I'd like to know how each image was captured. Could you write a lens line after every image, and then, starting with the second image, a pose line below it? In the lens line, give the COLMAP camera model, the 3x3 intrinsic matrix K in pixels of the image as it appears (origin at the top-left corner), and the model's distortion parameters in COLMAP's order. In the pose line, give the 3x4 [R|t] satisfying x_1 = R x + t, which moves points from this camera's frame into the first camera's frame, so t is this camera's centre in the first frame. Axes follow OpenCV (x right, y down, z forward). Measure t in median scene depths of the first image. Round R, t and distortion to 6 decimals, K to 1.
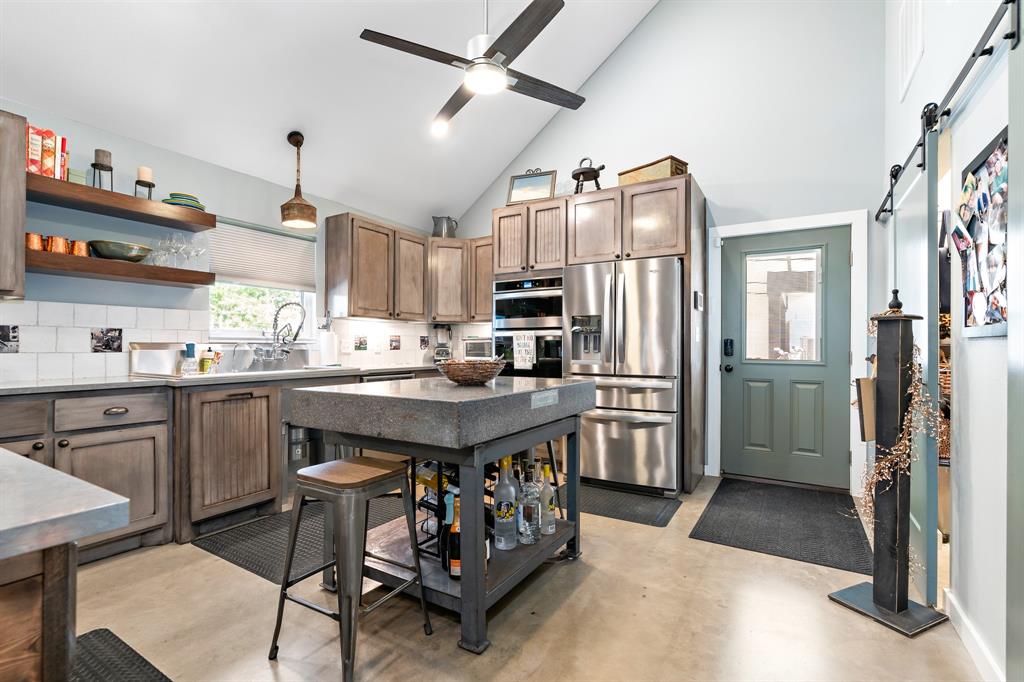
lens RADIAL K [[465.8, 0, 510.9], [0, 465.8, 344.8], [0, 0, 1]] dist [-0.007106, 0.003847]
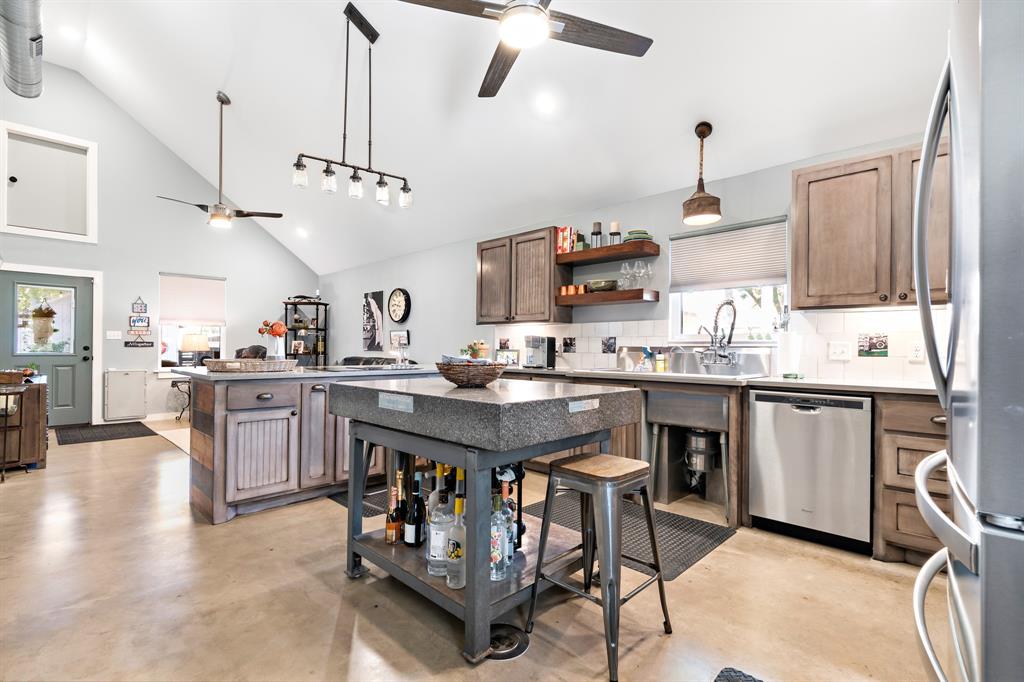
lens RADIAL K [[465.8, 0, 509.3], [0, 465.8, 344.9], [0, 0, 1]] dist [-0.007106, 0.003847]
pose [[-0.216718, -0.011962, -0.976161, 0.508078], [-0.003870, 0.999928, -0.011394, 0.005648], [0.976227, 0.001309, -0.216749, 0.772945]]
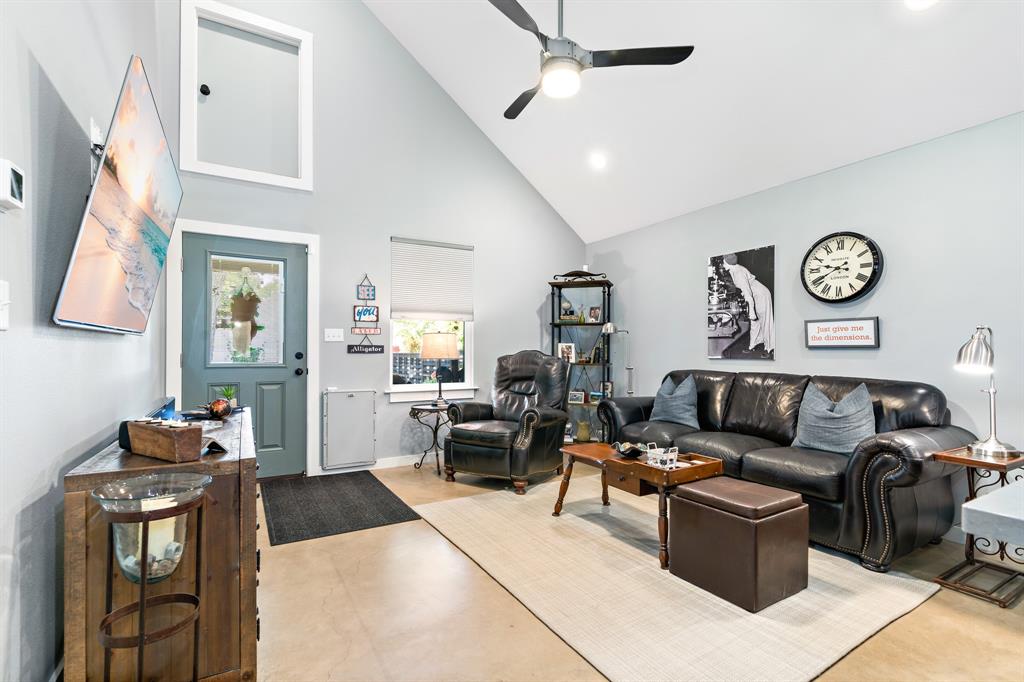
lens RADIAL K [[465.8, 0, 512.1], [0, 465.8, 349.8], [0, 0, 1]] dist [-0.007106, 0.003847]
pose [[-0.460623, -0.010234, -0.887537, -0.086338], [-0.003038, 0.999946, -0.009954, 0.000277], [0.887591, -0.001889, -0.460629, -0.173542]]
